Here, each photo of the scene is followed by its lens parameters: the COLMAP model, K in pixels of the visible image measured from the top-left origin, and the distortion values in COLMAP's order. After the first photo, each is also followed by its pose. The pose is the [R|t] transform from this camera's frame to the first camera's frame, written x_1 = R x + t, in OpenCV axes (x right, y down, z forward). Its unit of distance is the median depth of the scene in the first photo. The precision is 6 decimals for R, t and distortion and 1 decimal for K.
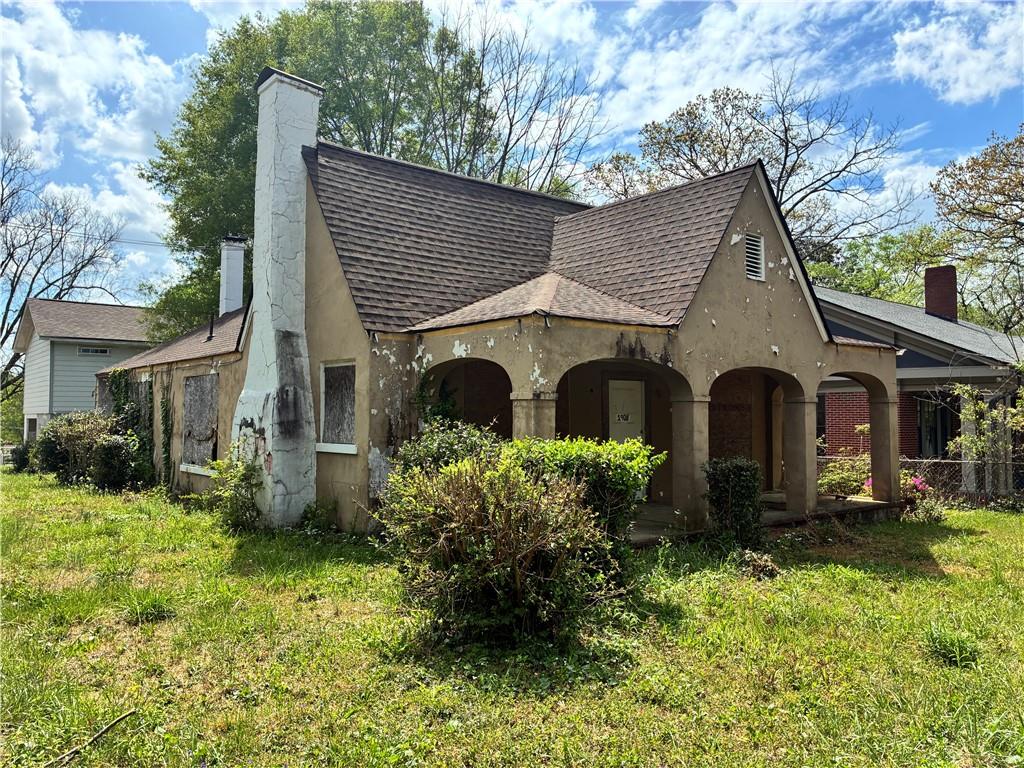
lens RADIAL K [[761.8, 0, 506.1], [0, 761.8, 385.8], [0, 0, 1]] dist [0.045659, -0.013892]
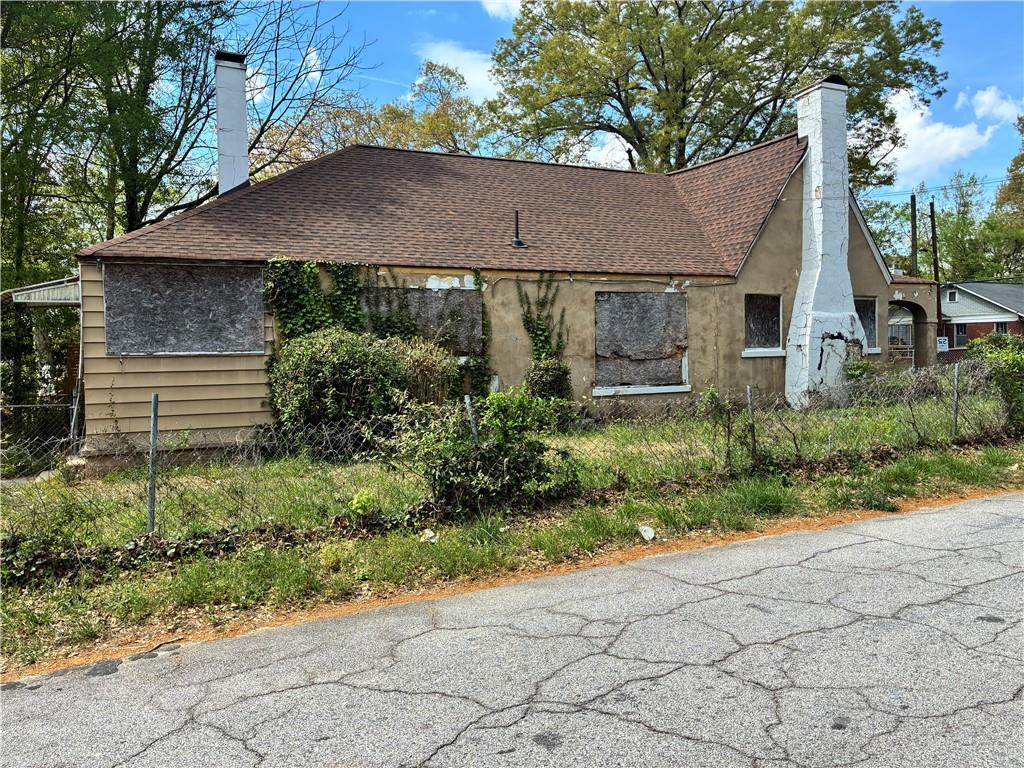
lens RADIAL K [[761.8, 0, 518.9], [0, 761.8, 376.3], [0, 0, 1]] dist [0.045659, -0.013892]
pose [[0.234403, -0.049906, 0.970858, -1.885493], [-0.019072, 0.998253, 0.055919, 0.056523], [-0.971952, -0.031624, 0.233042, 1.270733]]
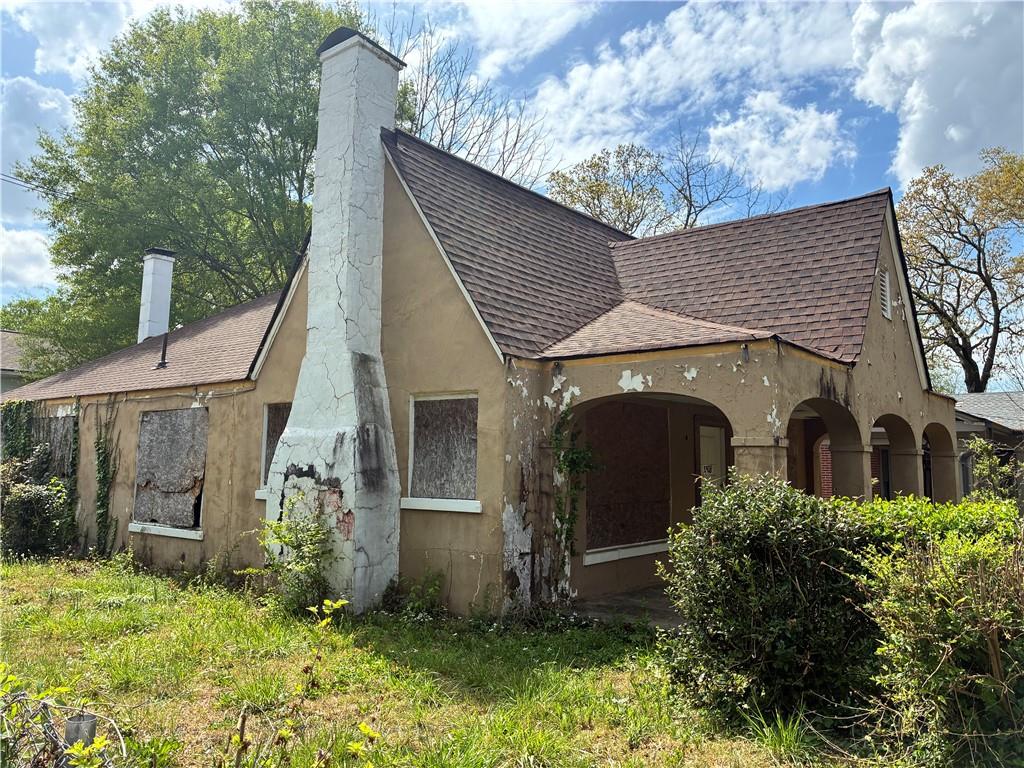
lens RADIAL K [[761.8, 0, 504.3], [0, 761.8, 382.3], [0, 0, 1]] dist [0.045659, -0.013892]
pose [[0.979718, 0.032524, 0.197725, -0.303039], [-0.019036, 0.997384, -0.069735, 0.009746], [-0.199475, 0.064557, 0.977774, 0.210635]]
